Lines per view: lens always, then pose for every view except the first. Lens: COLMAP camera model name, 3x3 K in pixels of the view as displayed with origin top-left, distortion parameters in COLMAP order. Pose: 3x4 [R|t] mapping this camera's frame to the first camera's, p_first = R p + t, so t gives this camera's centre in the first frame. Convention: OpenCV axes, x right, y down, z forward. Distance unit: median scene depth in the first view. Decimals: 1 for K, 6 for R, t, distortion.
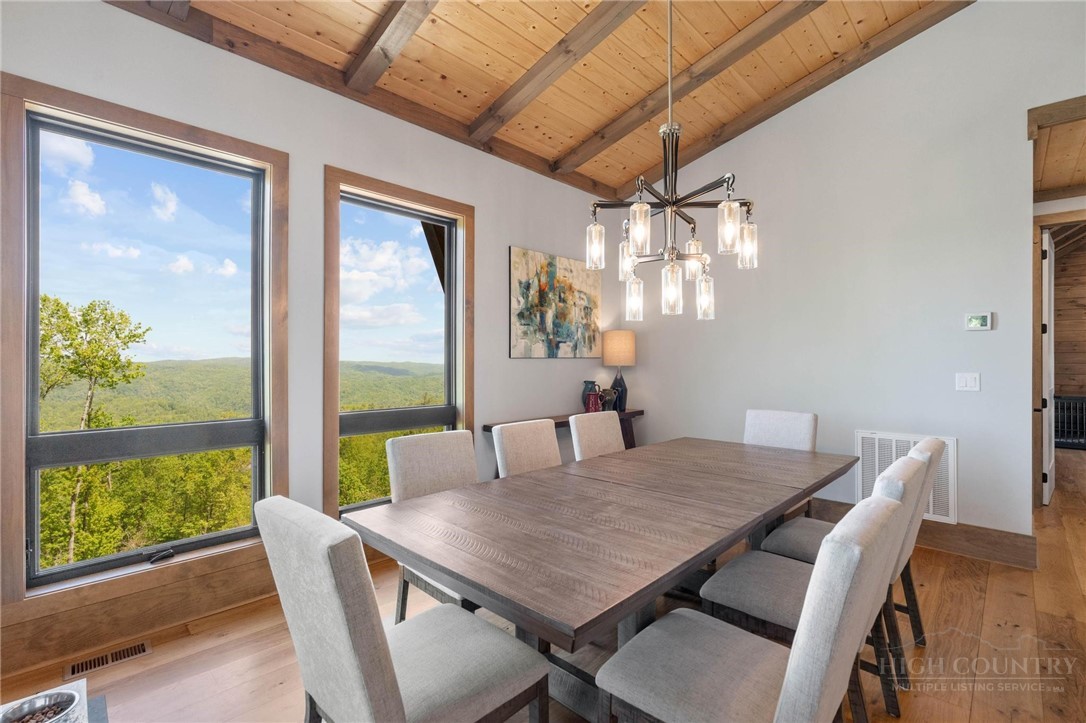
lens RADIAL K [[492.4, 0, 538.4], [0, 492.4, 352.9], [0, 0, 1]] dist [0.002874, 0.000446]
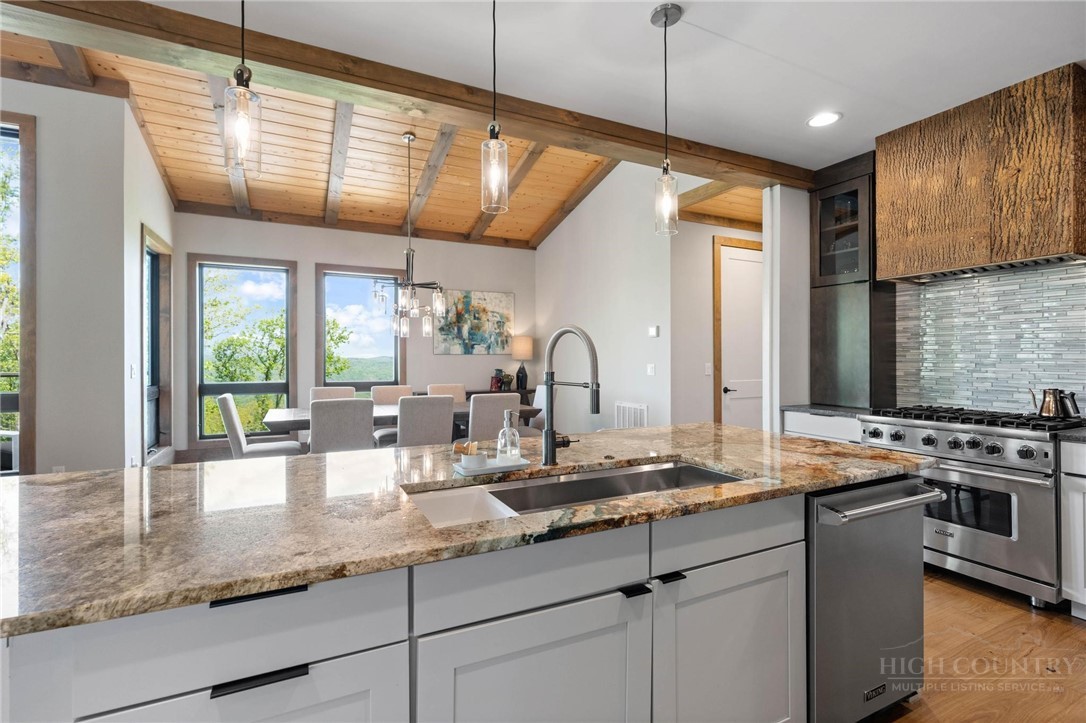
lens RADIAL K [[493.5, 0, 546.0], [0, 493.5, 348.0], [0, 0, 1]] dist [-0.003966, -0.000447]
pose [[0.947654, -0.004957, -0.319261, 0.778302], [0.004020, 0.999985, -0.003593, -0.003819], [0.319274, 0.002121, 0.947660, -0.451669]]
